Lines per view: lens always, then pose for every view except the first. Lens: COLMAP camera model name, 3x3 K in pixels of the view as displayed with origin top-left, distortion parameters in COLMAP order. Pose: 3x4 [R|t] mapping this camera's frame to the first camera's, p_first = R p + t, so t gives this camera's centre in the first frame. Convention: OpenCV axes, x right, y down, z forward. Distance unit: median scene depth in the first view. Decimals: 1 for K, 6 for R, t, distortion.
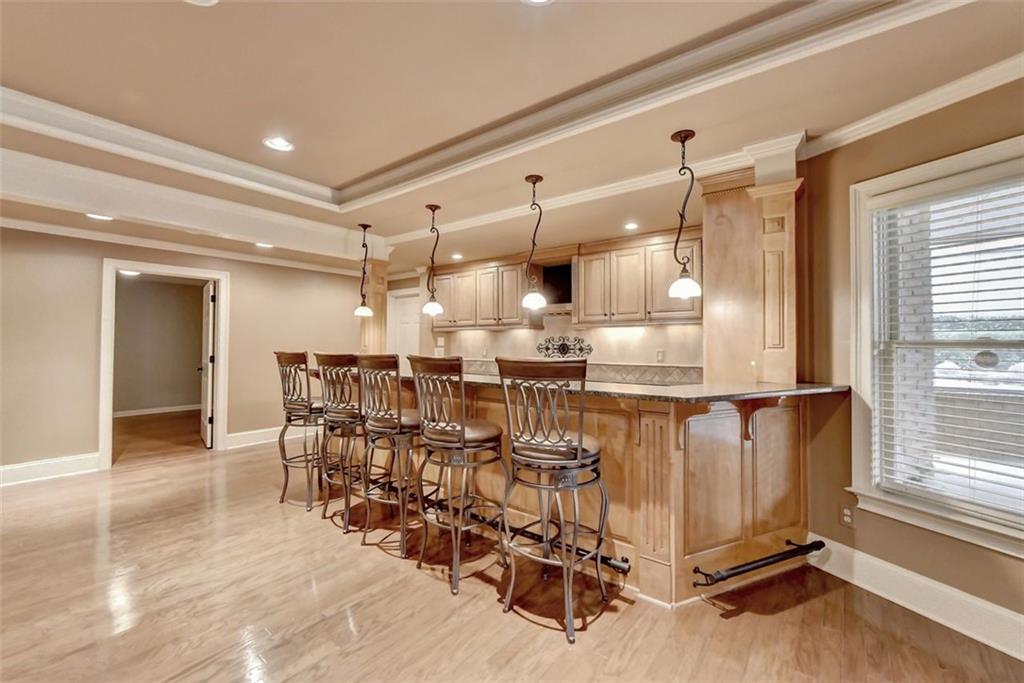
lens RADIAL K [[402.5, 0, 538.2], [0, 402.5, 337.1], [0, 0, 1]] dist [-0.008226, 0.000409]
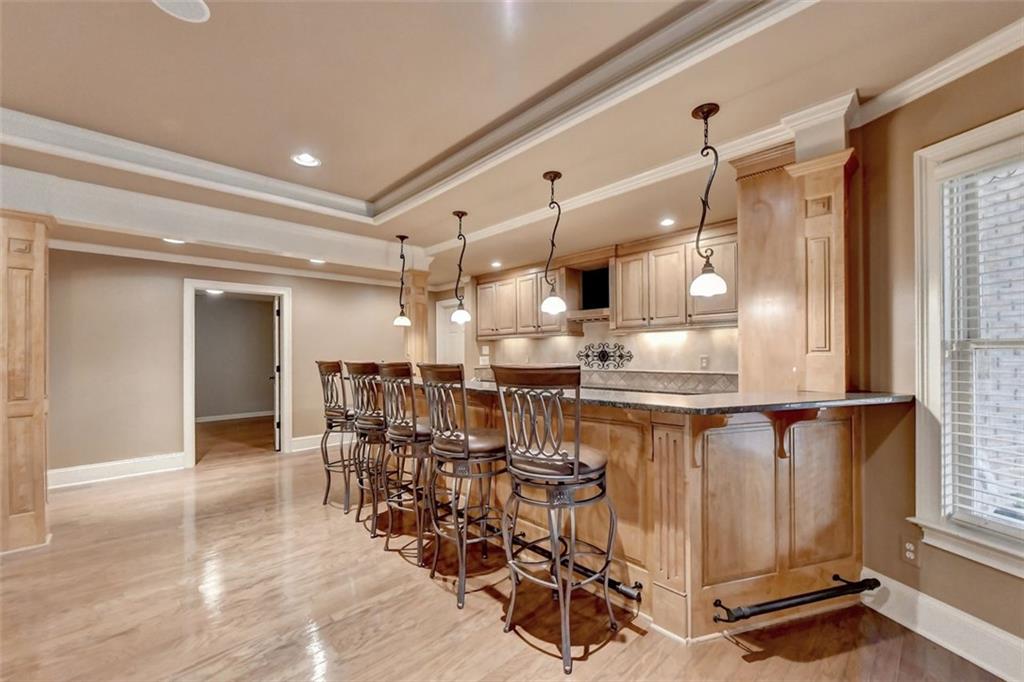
lens RADIAL K [[402.5, 0, 543.4], [0, 402.5, 352.4], [0, 0, 1]] dist [-0.008226, 0.000409]
pose [[0.990132, -0.011211, -0.139685, 0.115200], [0.013542, 0.999784, 0.015743, 0.007727], [0.139479, -0.017479, 0.990071, 0.064922]]
